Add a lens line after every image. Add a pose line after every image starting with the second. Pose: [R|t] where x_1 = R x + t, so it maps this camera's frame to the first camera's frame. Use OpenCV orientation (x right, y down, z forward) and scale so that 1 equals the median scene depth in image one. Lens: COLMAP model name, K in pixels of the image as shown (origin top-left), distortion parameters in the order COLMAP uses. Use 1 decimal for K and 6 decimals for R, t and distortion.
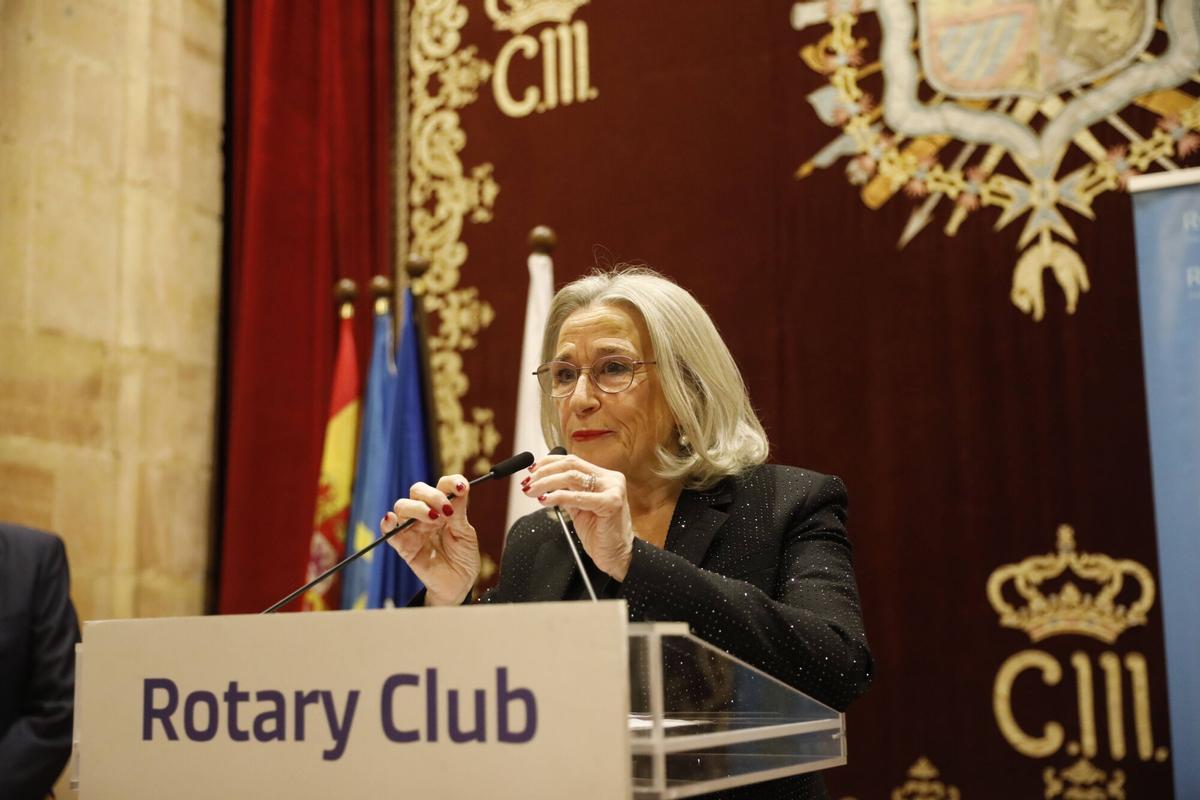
lens RADIAL K [[1604.4, 0, 596.9], [0, 1604.4, 411.2], [0, 0, 1]] dist [0.091377, -0.012751]
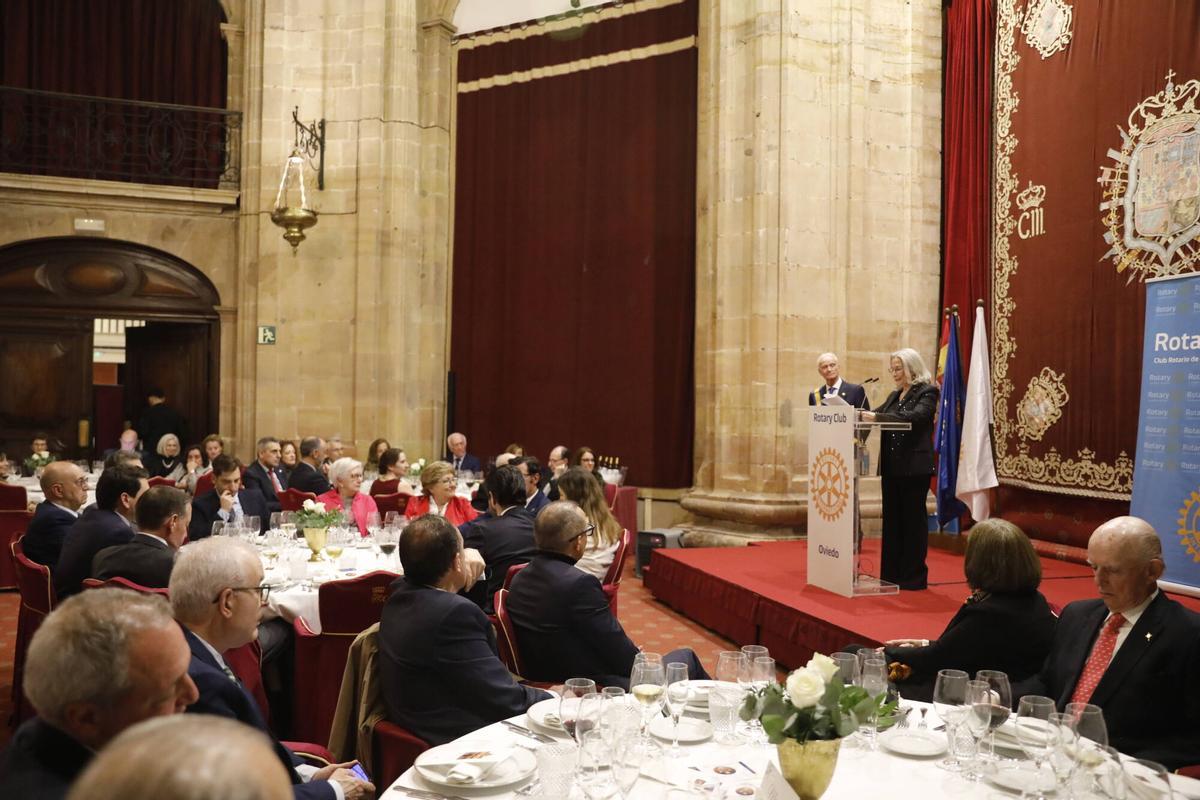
lens RADIAL K [[949.3, 0, 593.6], [0, 949.3, 405.8], [0, 0, 1]] dist [-0.077876, 0.109008]
pose [[0.707150, 0.024006, -0.706656, 0.730109], [0.077929, 0.990688, 0.111639, -0.153880], [0.702756, -0.134015, 0.698694, -0.971780]]
